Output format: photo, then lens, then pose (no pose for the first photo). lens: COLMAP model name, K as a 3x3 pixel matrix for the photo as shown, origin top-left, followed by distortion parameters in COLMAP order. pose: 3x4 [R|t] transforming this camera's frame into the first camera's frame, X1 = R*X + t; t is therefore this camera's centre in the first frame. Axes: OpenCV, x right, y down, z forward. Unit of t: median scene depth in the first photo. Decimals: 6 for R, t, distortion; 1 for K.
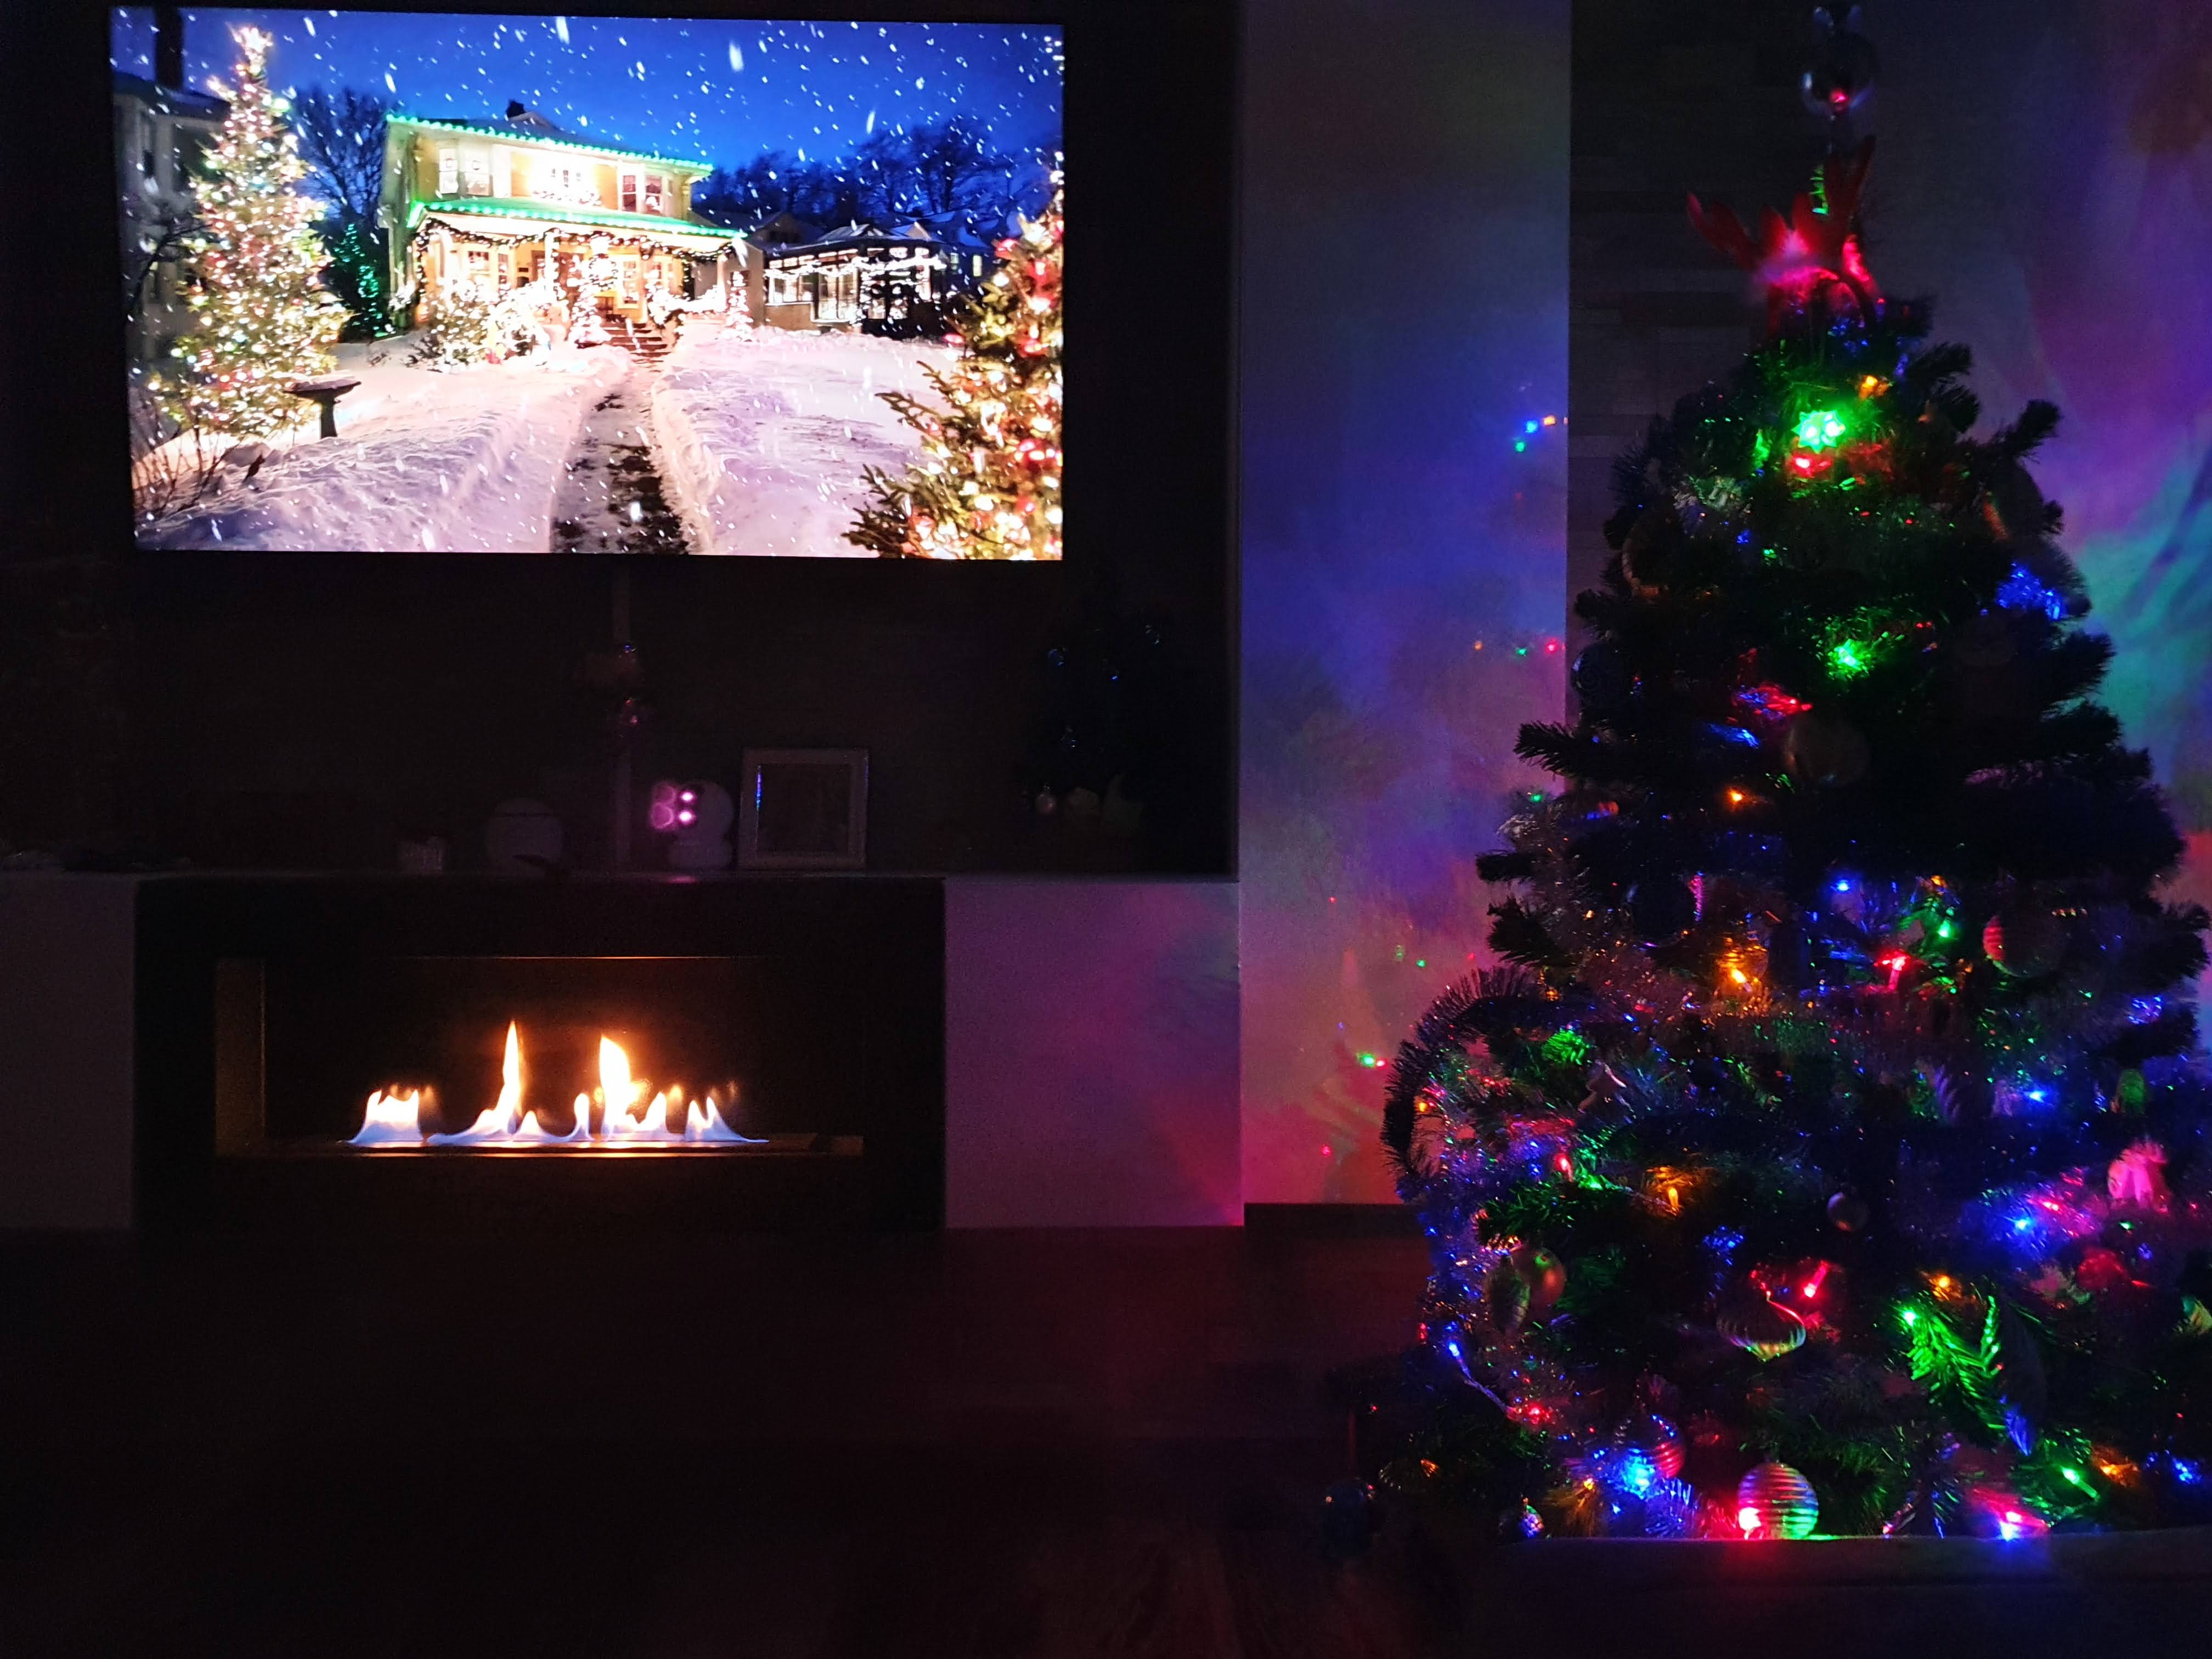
lens RADIAL K [[1717.0, 0, 1106.0], [0, 1717.0, 829.5], [0, 0, 1]] dist [0.063183, -0.082361]
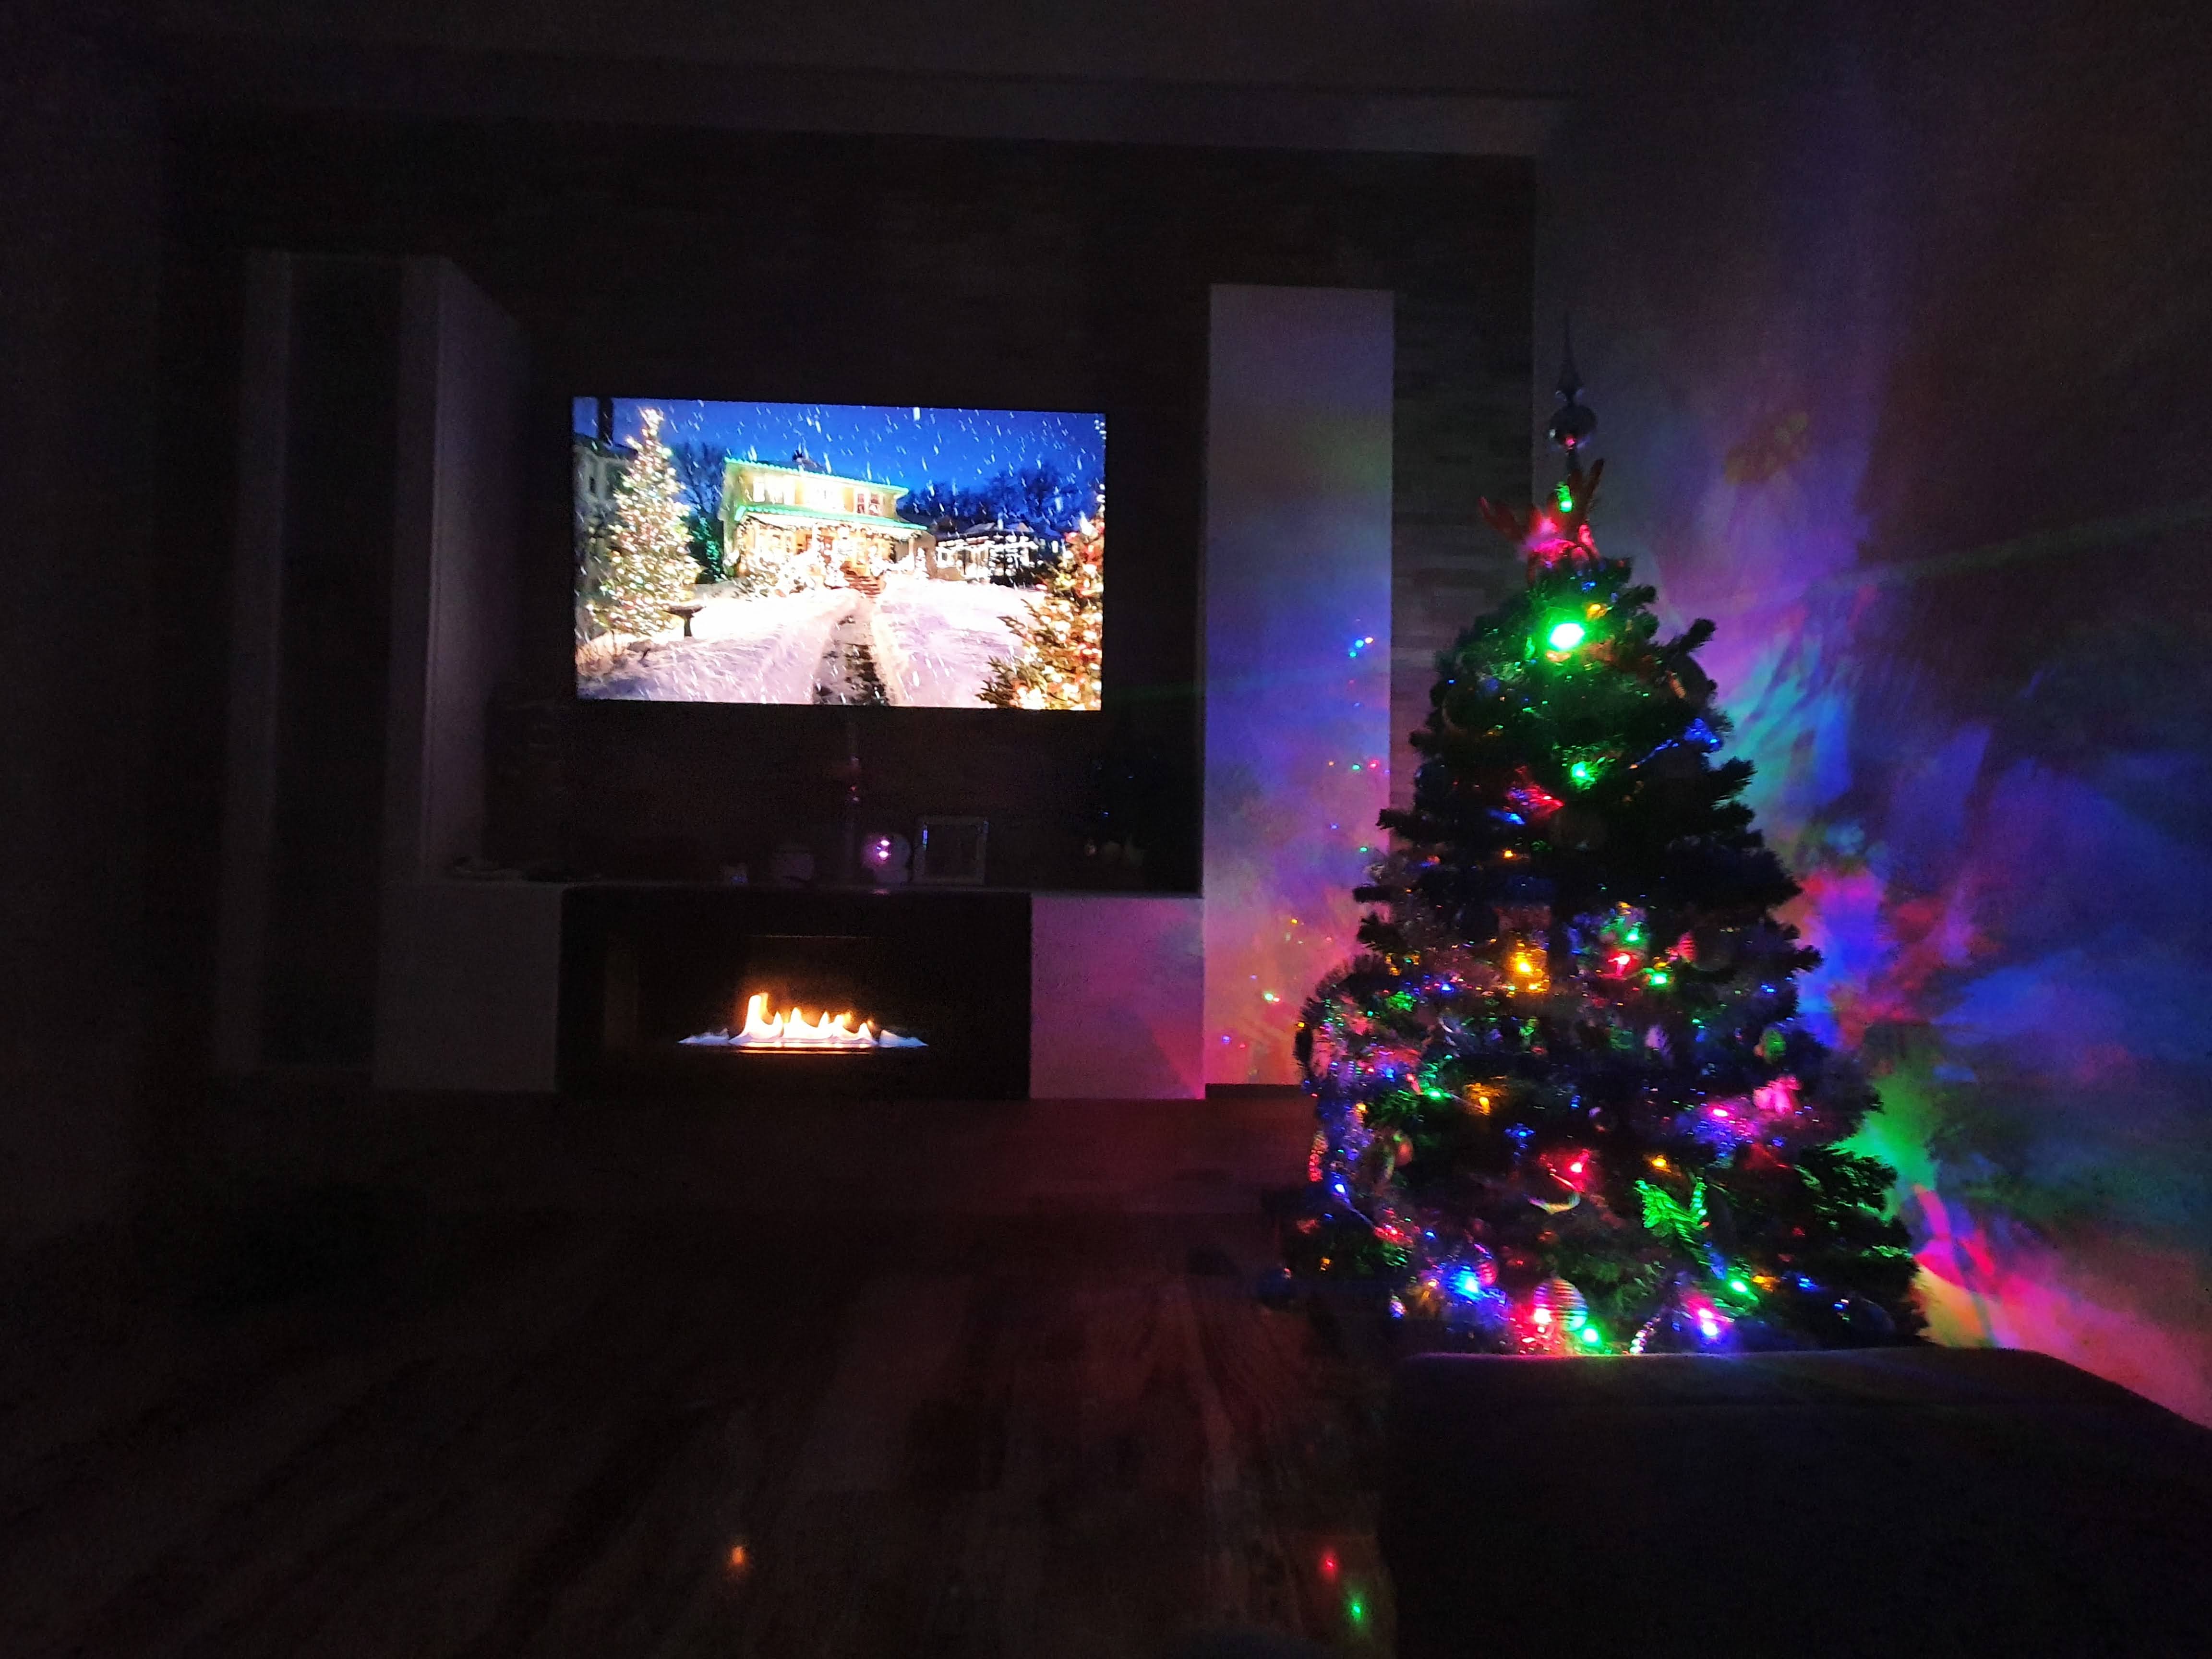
lens RADIAL K [[882.7, 0, 1122.0], [0, 882.7, 834.1], [0, 0, 1]] dist [0.000058, -0.000005]
pose [[0.999828, 0.013434, 0.012753, -0.013796], [-0.013092, 0.999564, -0.026474, -0.007015], [-0.013103, 0.026302, 0.999568, 0.099627]]
